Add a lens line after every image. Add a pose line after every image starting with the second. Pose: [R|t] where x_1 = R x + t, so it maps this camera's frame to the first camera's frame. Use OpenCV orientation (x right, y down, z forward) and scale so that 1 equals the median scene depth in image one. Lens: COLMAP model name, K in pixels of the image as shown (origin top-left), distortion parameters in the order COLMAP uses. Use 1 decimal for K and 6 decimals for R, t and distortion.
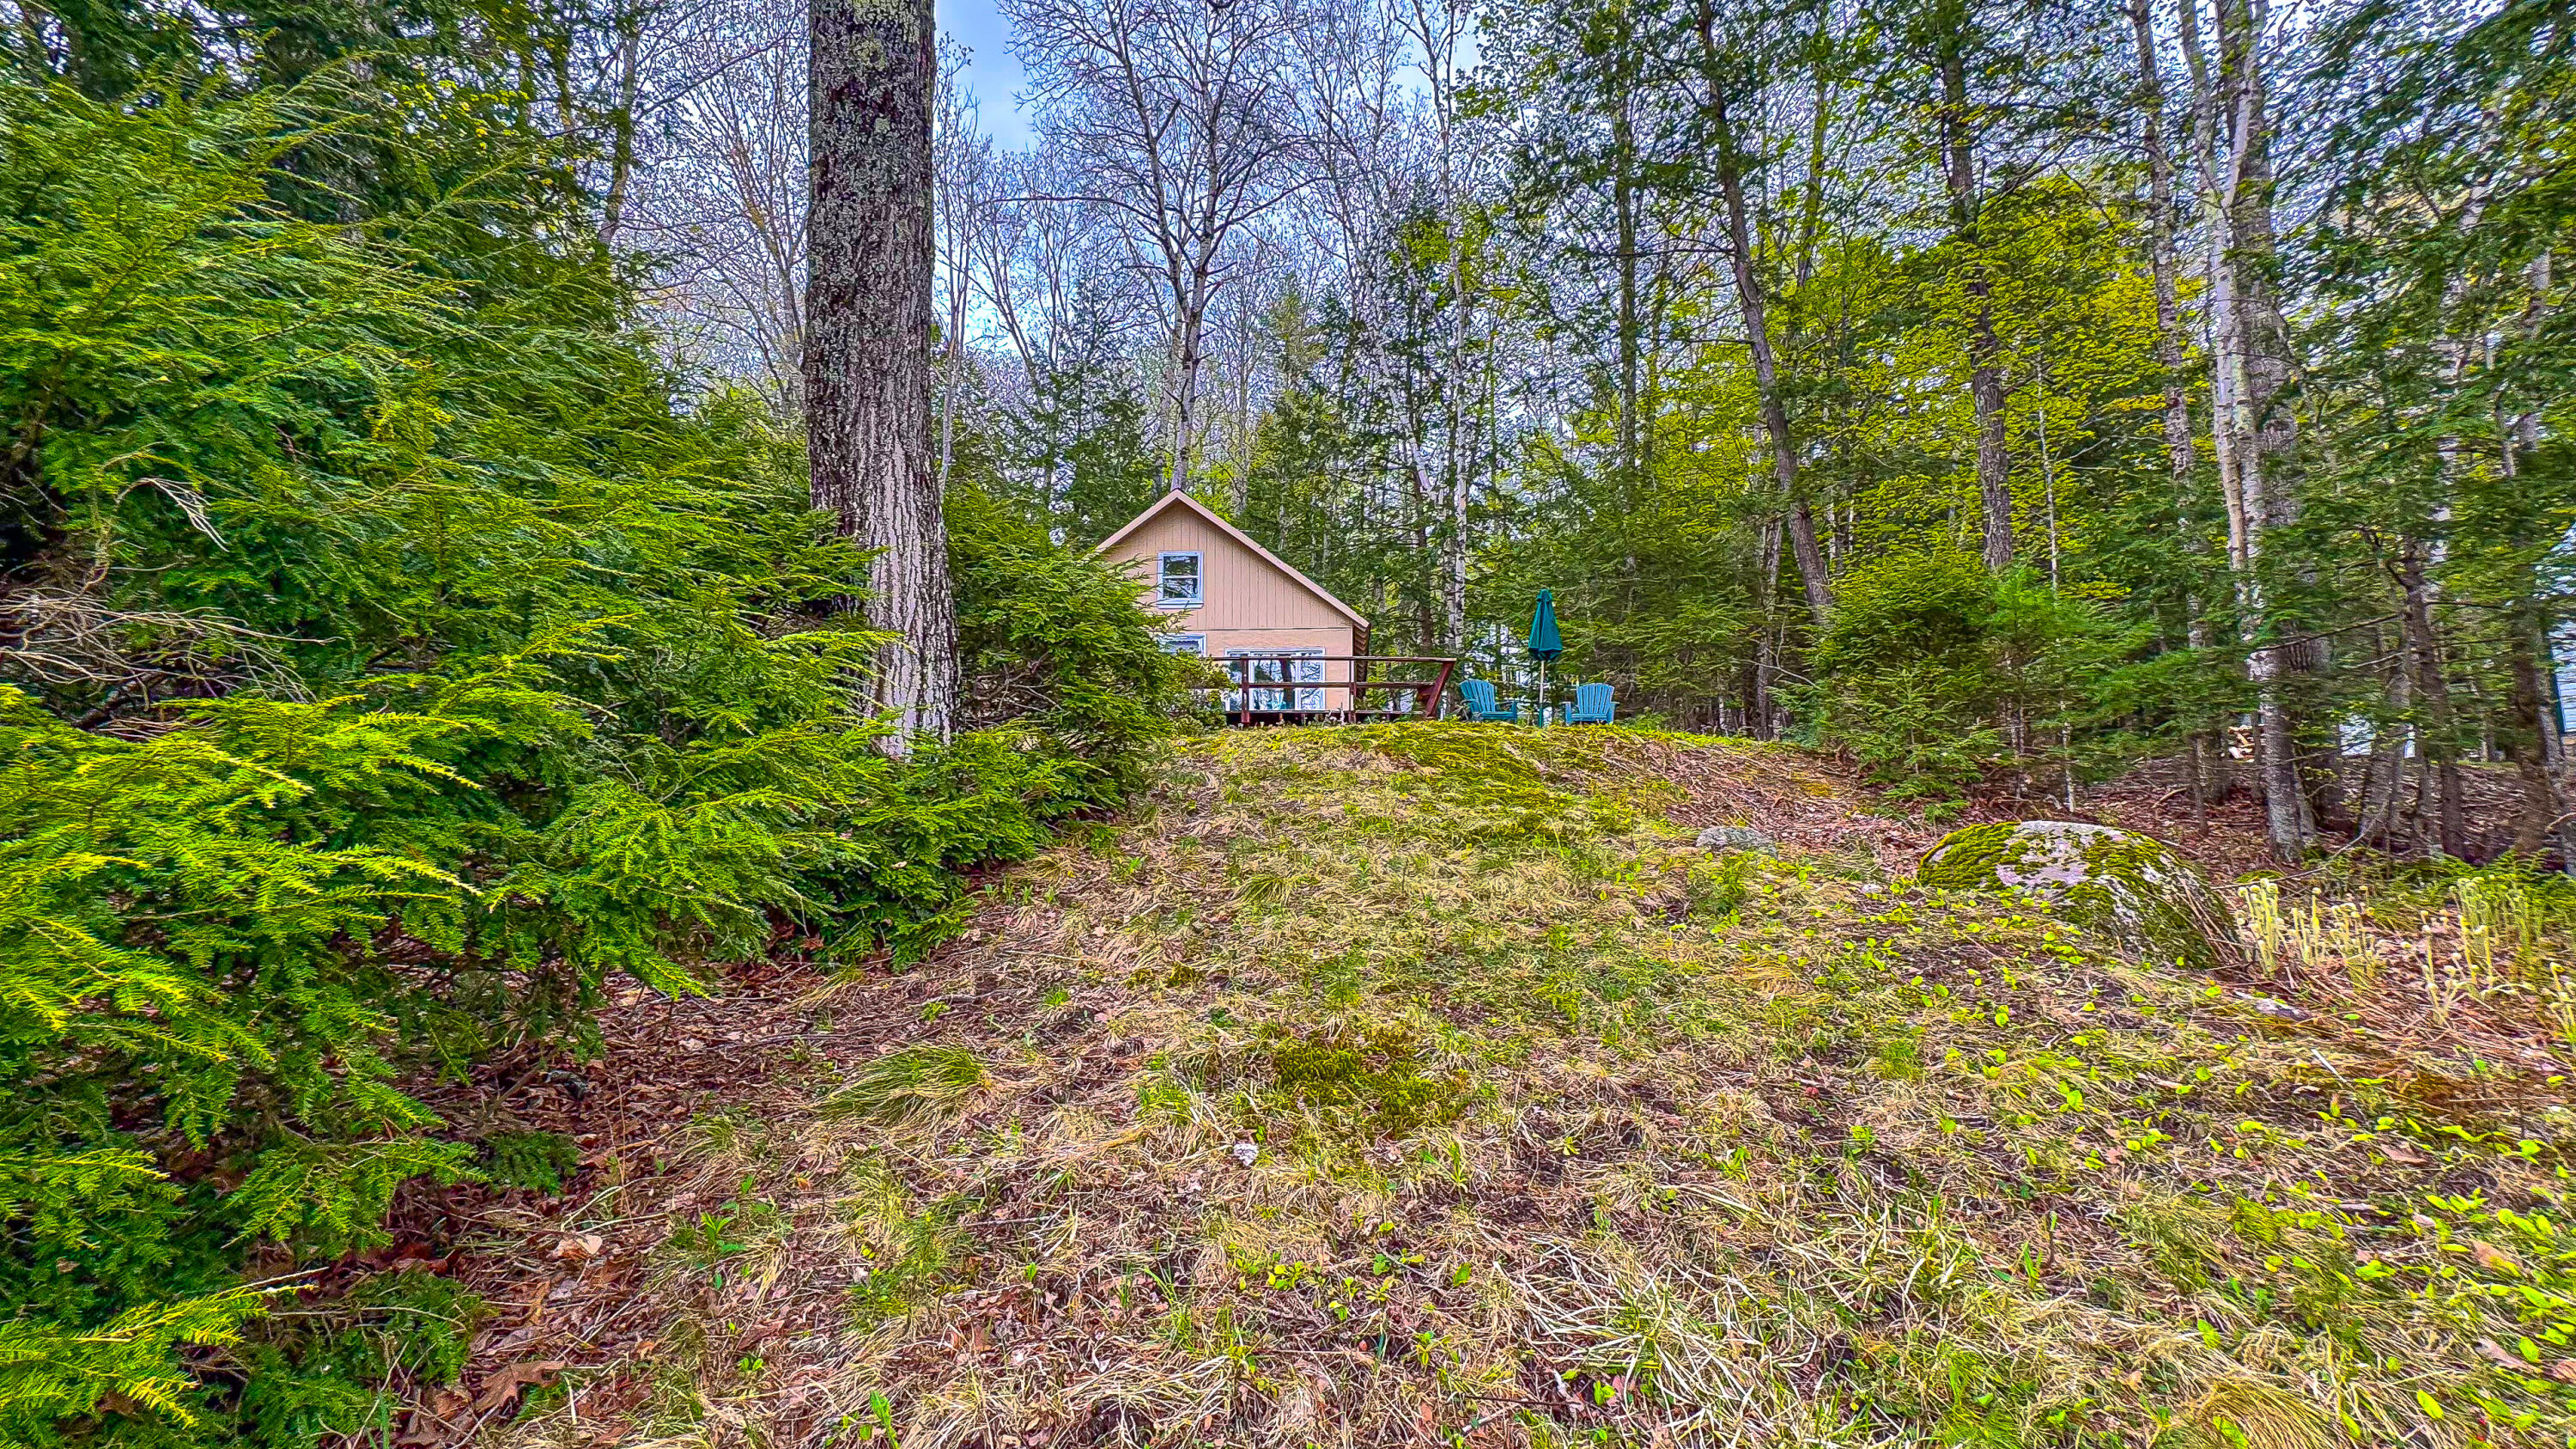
lens RADIAL K [[1039.7, 0, 1288.0], [0, 1039.7, 724.5], [0, 0, 1]] dist [-0.009291, 0.000390]
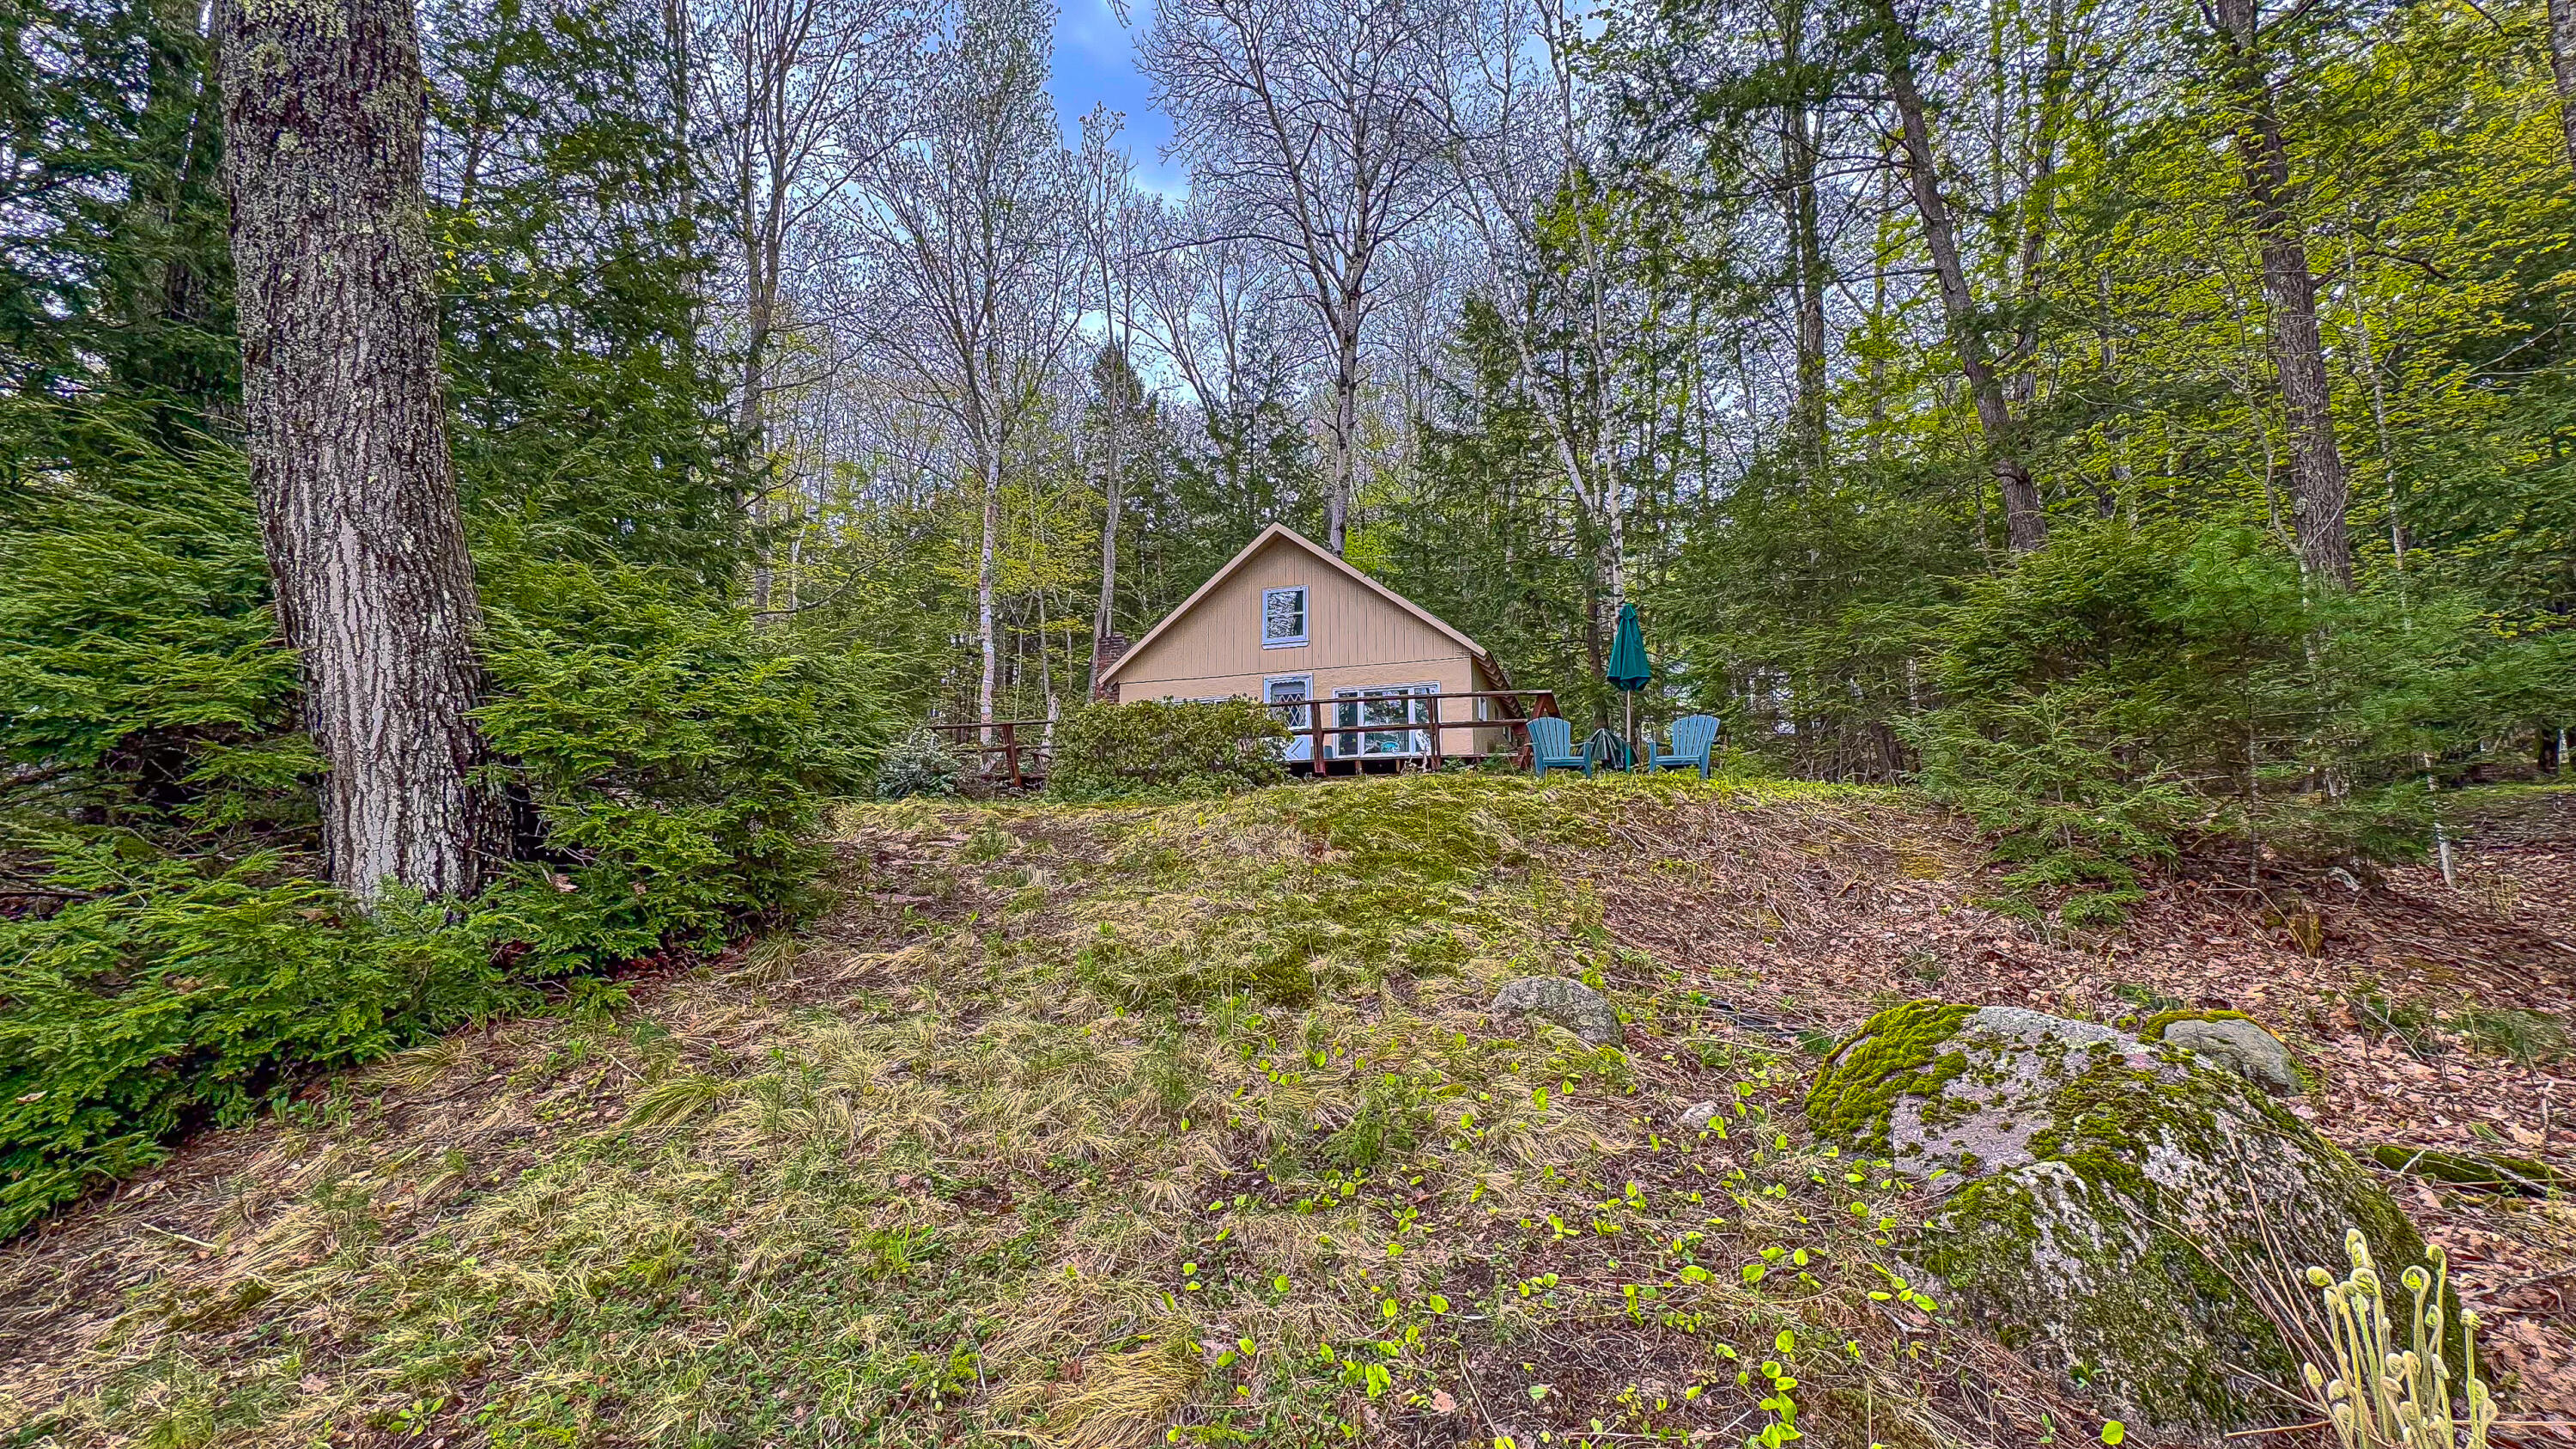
lens RADIAL K [[1039.7, 0, 1288.0], [0, 1039.7, 724.5], [0, 0, 1]] dist [-0.009291, 0.000390]
pose [[0.966423, -0.045560, -0.252887, 0.179012], [0.038764, 0.998743, -0.031791, -0.018641], [0.254017, 0.020920, 0.966973, 0.133934]]
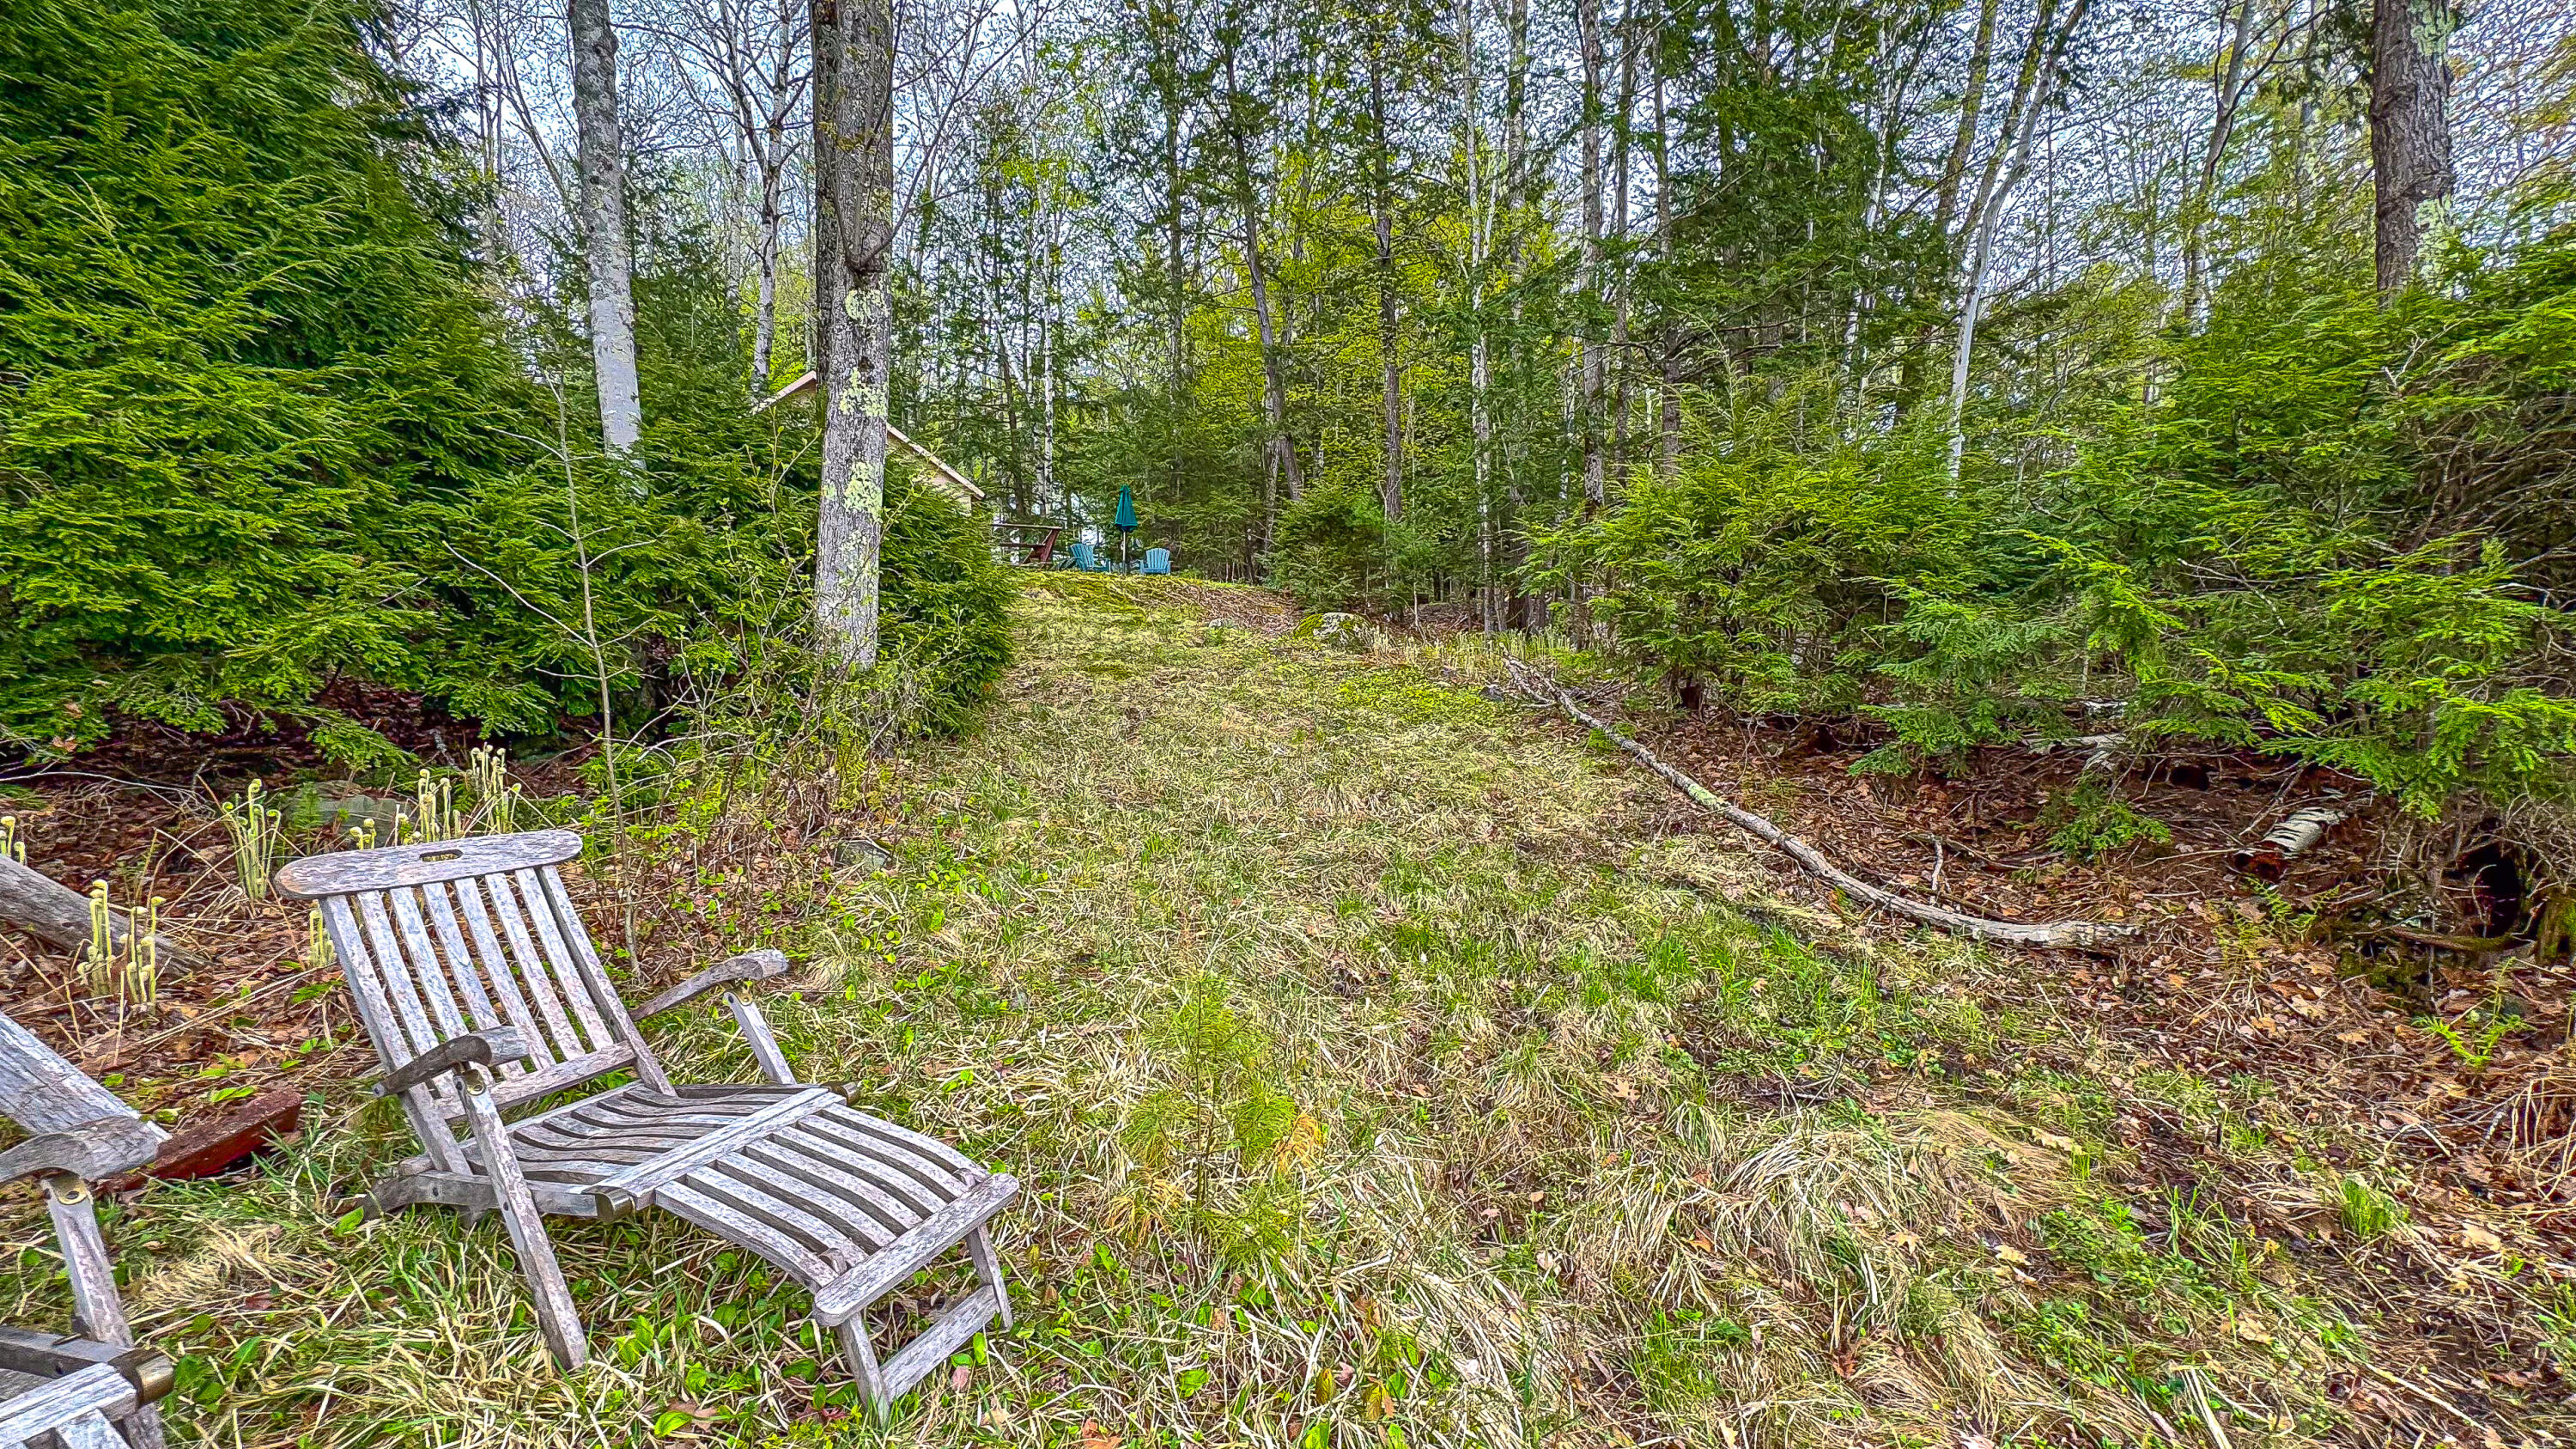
lens RADIAL K [[1092.9, 0, 1288.0], [0, 1092.9, 724.5], [0, 0, 1]] dist [0.001498, 0.000215]
pose [[0.912903, -0.044178, 0.405779, -0.189327], [-0.010916, 0.991127, 0.132466, 0.002737], [-0.408031, -0.125358, 0.904321, -0.554759]]
